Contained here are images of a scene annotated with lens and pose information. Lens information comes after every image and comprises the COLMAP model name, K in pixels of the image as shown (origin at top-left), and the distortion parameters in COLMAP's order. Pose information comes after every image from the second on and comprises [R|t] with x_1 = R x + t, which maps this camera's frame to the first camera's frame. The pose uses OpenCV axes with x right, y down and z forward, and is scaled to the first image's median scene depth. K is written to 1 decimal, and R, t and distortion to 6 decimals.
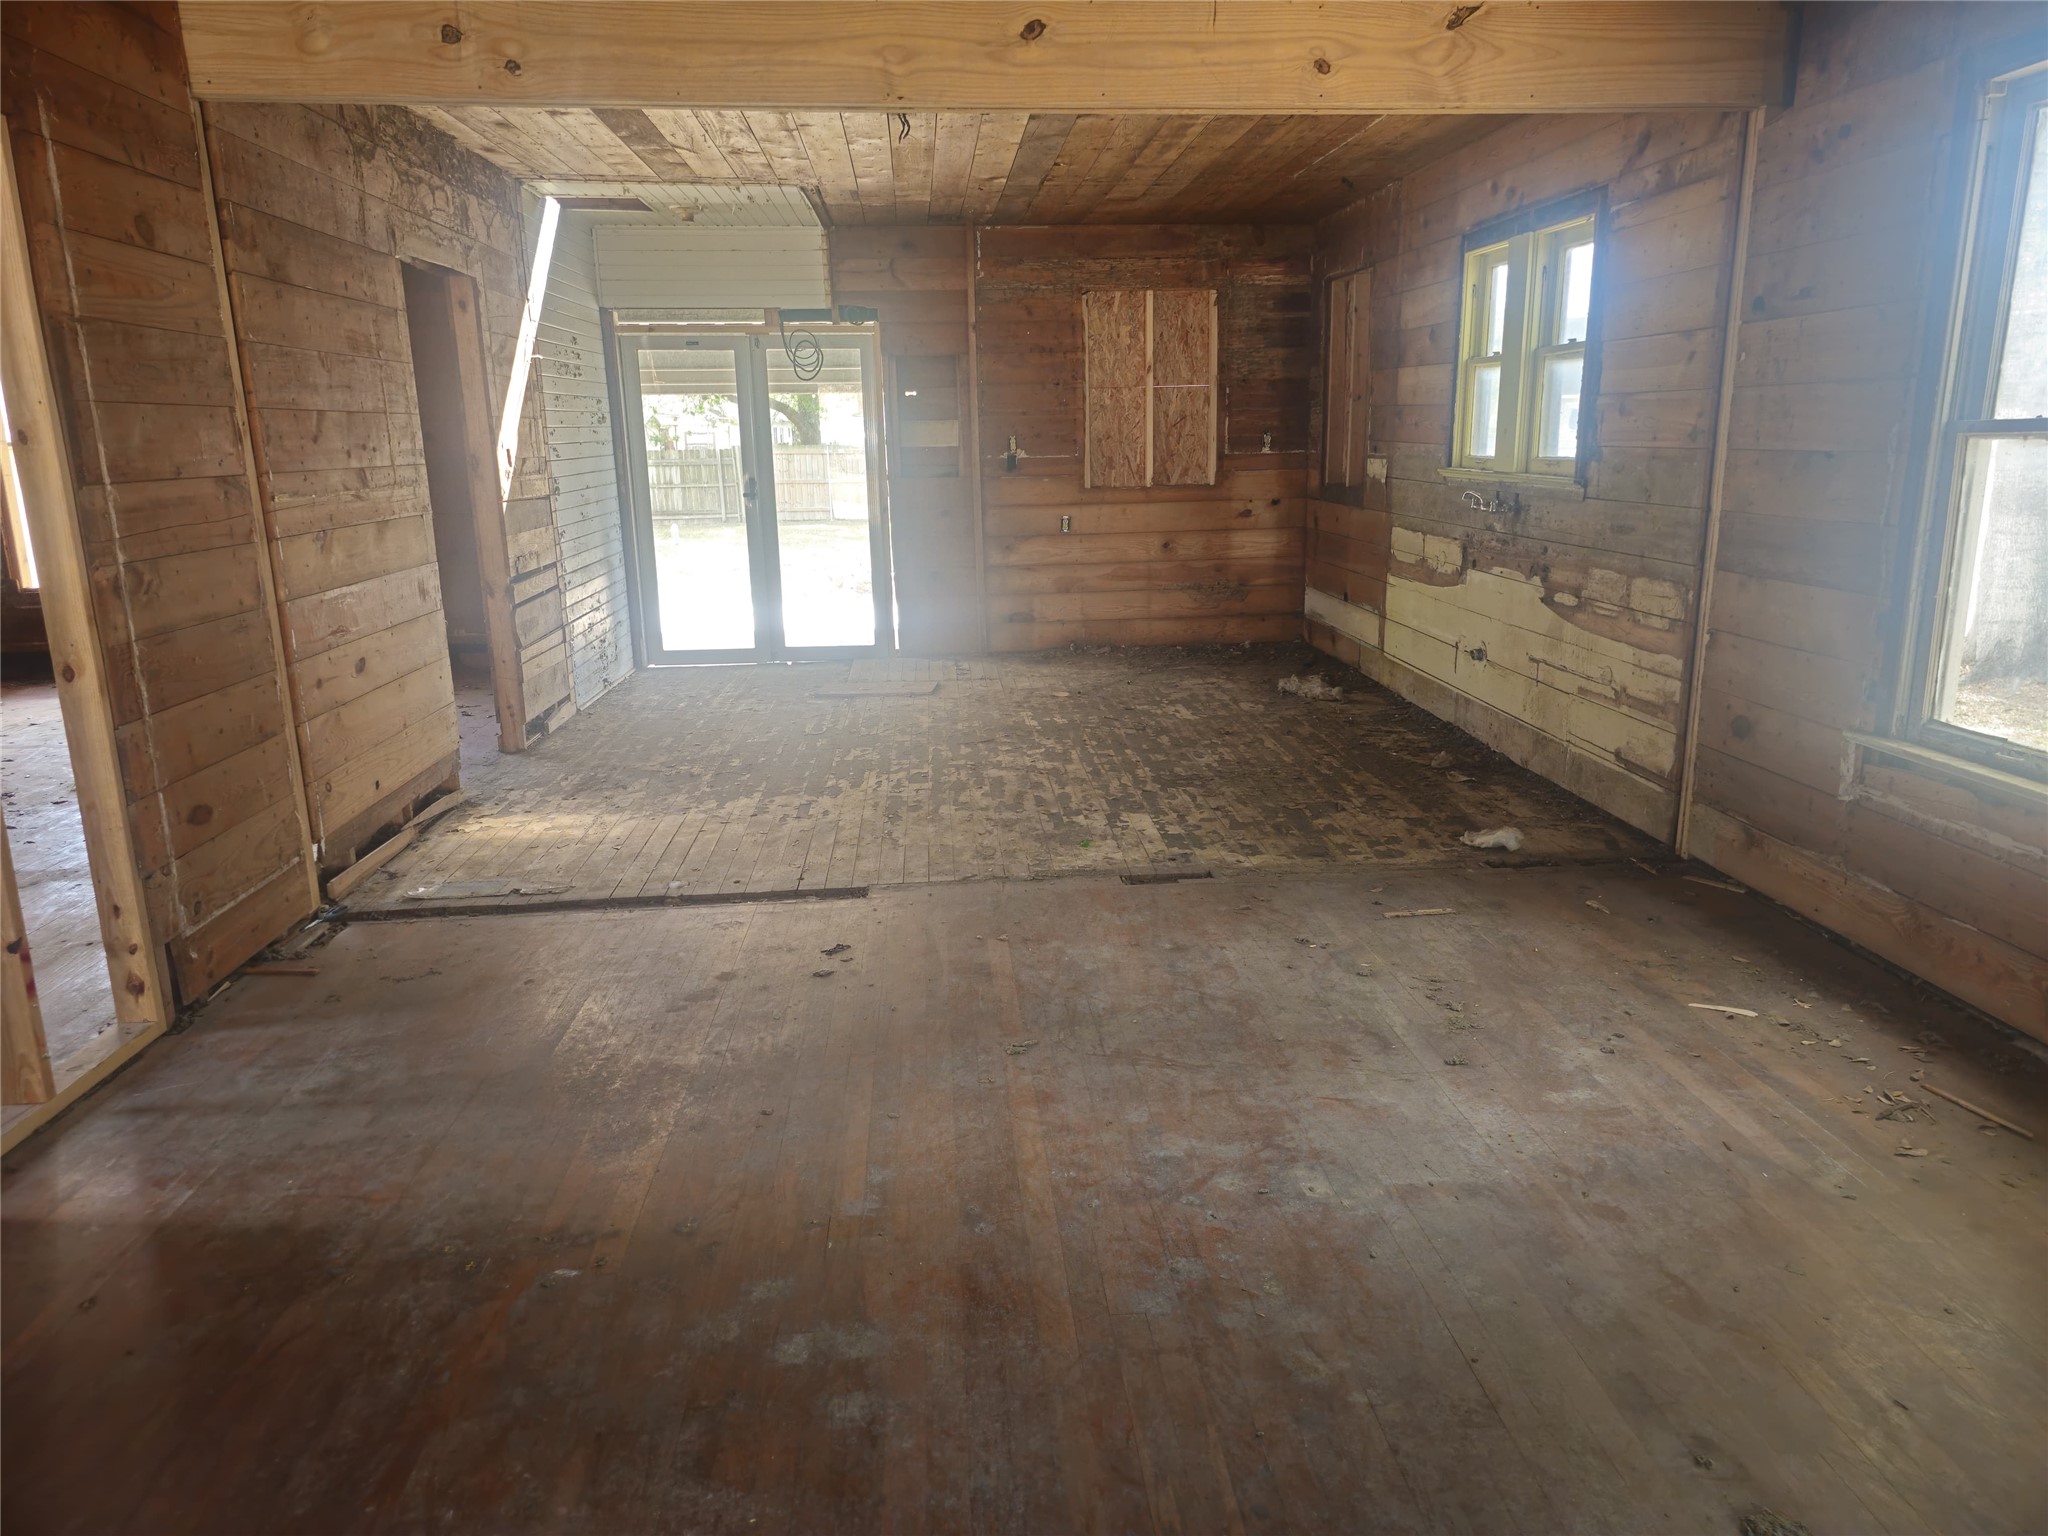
lens RADIAL K [[1361.0, 0, 1042.6], [0, 1361.0, 762.0], [0, 0, 1]] dist [0.103908, -0.116322]
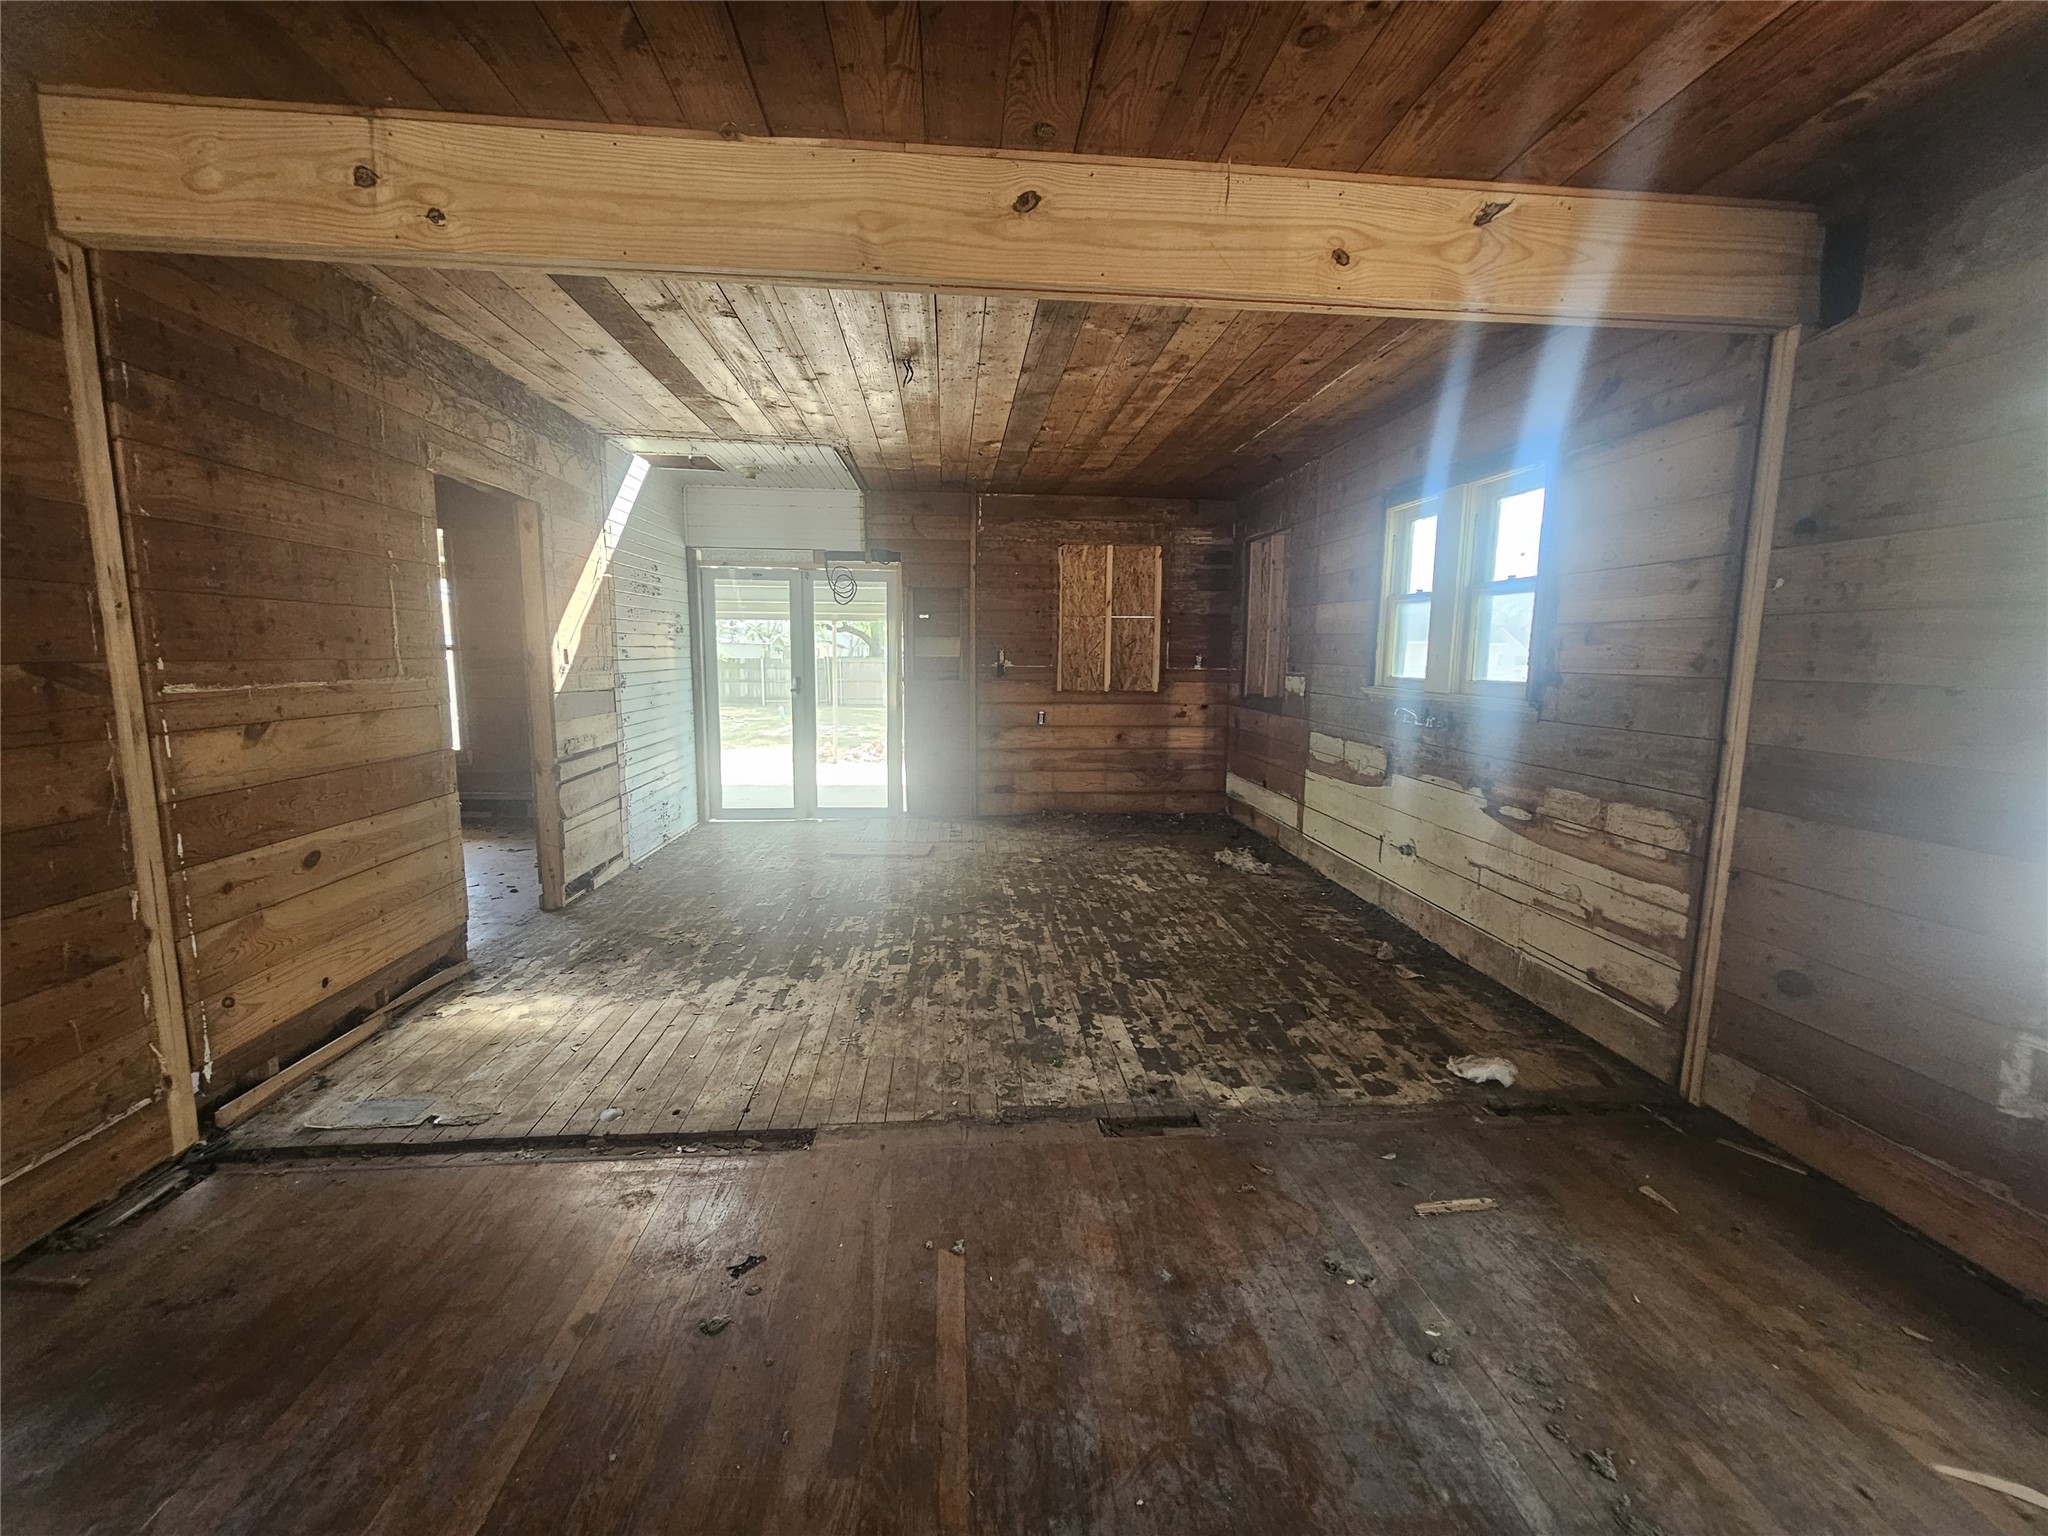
lens RADIAL K [[847.3, 0, 1022.4], [0, 847.3, 772.7], [0, 0, 1]] dist [-0.001430, -0.000814]
pose [[0.999605, 0.028084, 0.000868, 0.000136], [-0.027864, 0.994819, -0.097769, -0.073272], [-0.003609, 0.097707, 0.995209, 0.345180]]
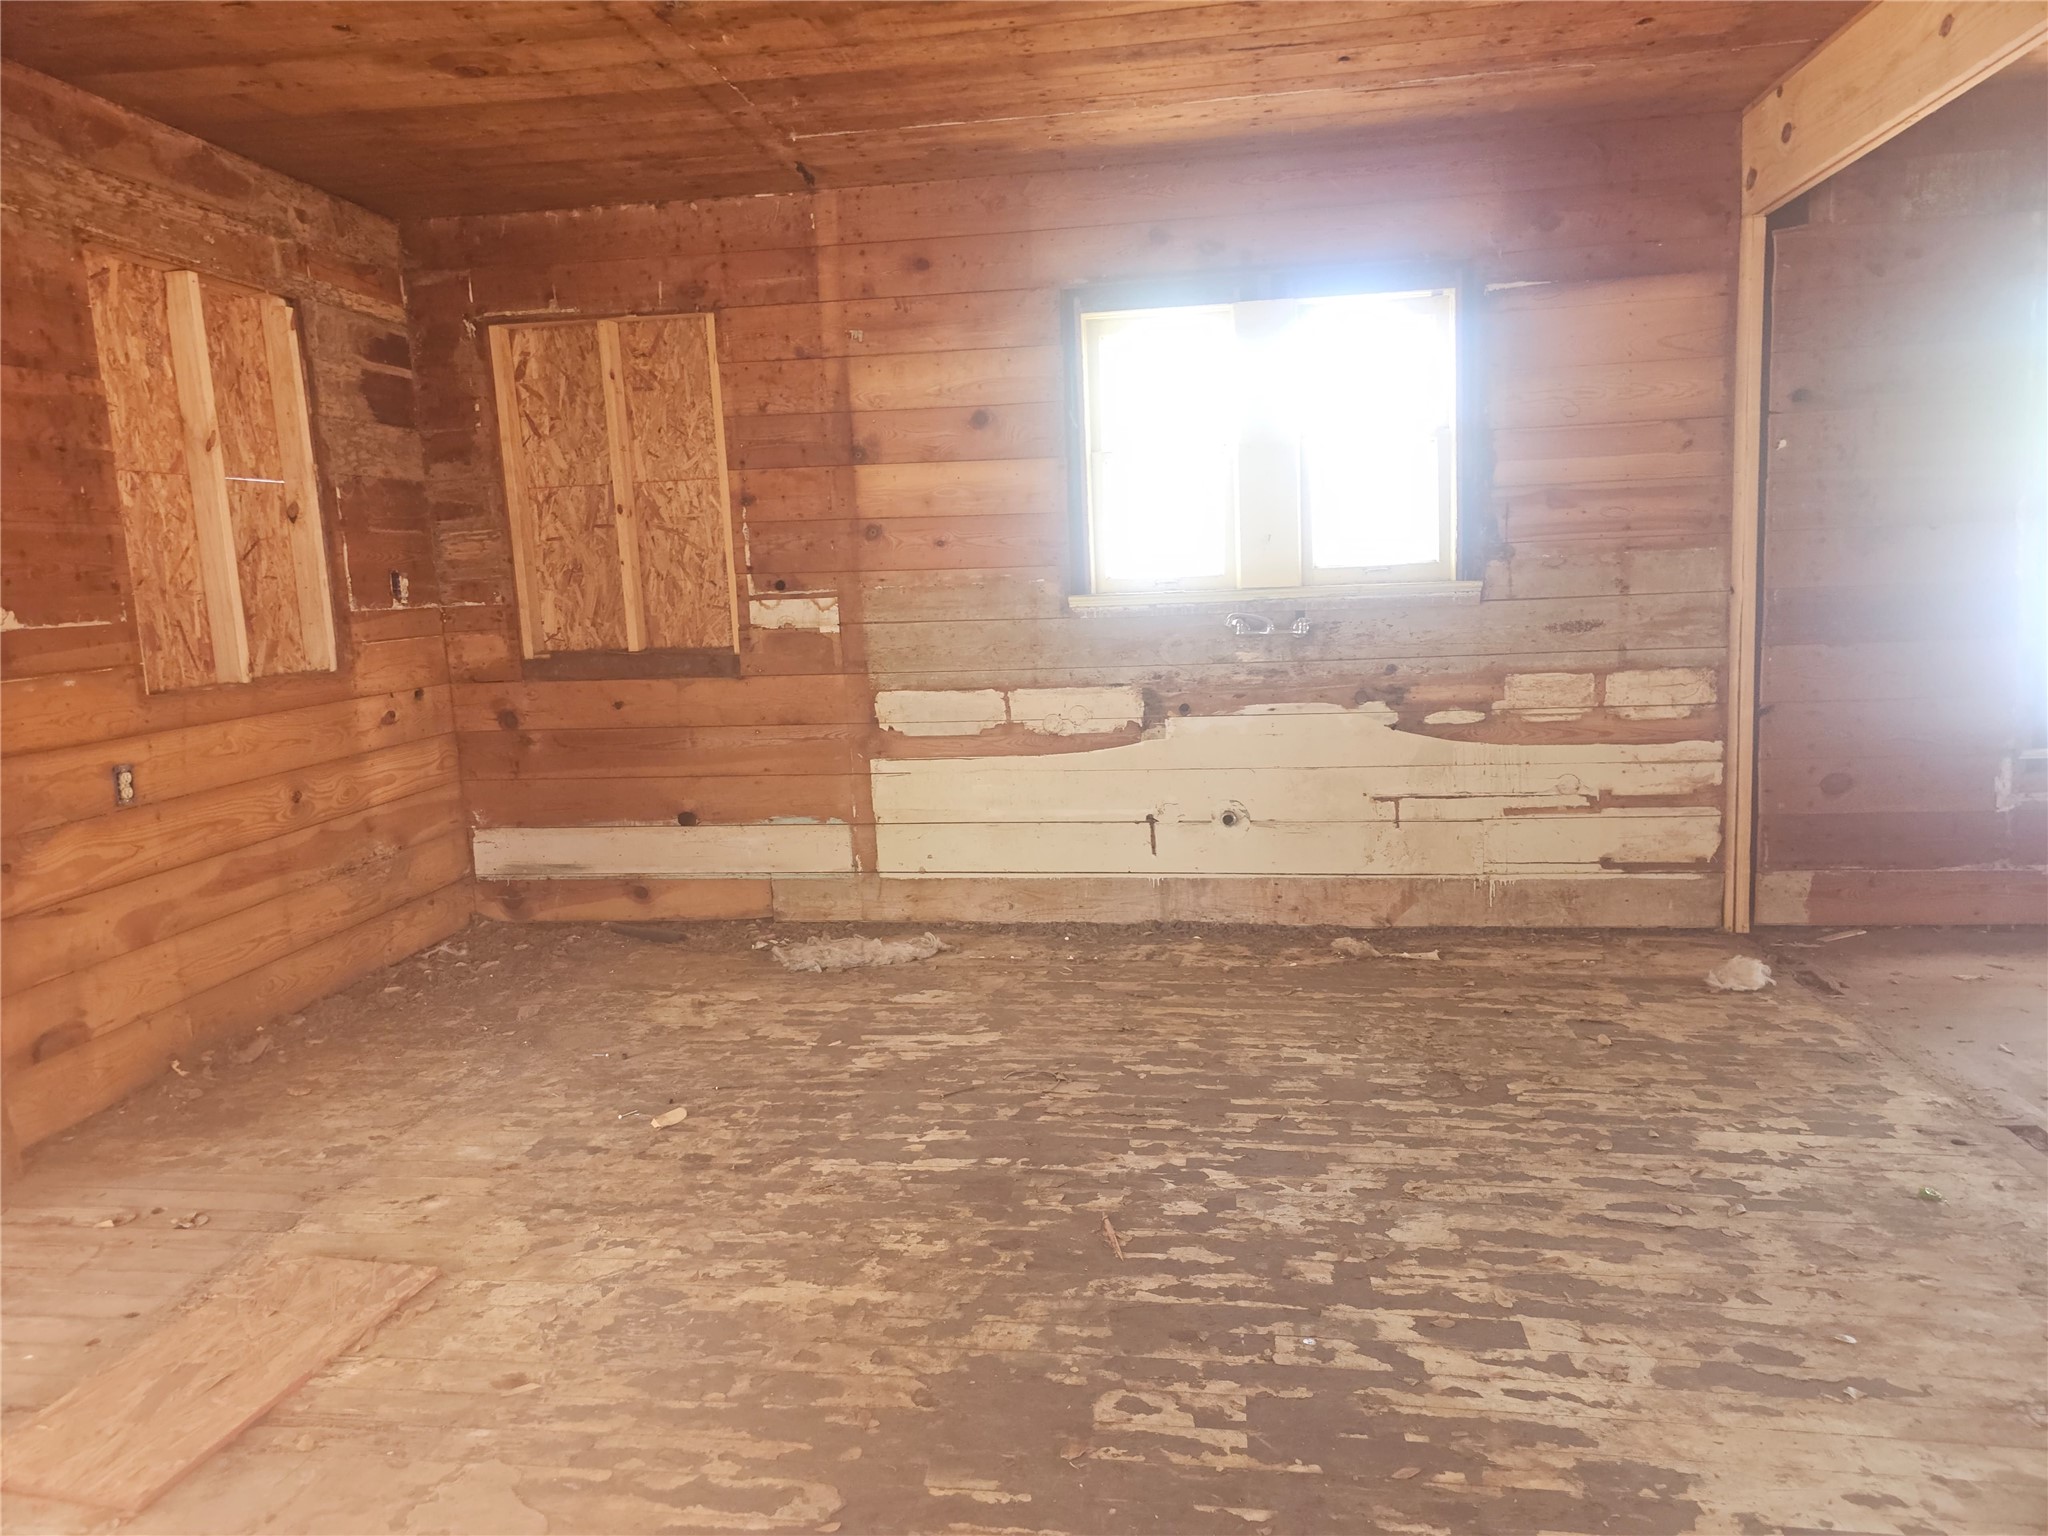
lens RADIAL K [[1339.5, 0, 1019.8], [0, 1339.5, 757.7], [0, 0, 1]] dist [0.052164, -0.043149]
pose [[0.224593, -0.130091, 0.965730, -0.501908], [0.266661, 0.961424, 0.067496, -0.220680], [-0.937257, 0.242363, 0.250619, 1.031295]]
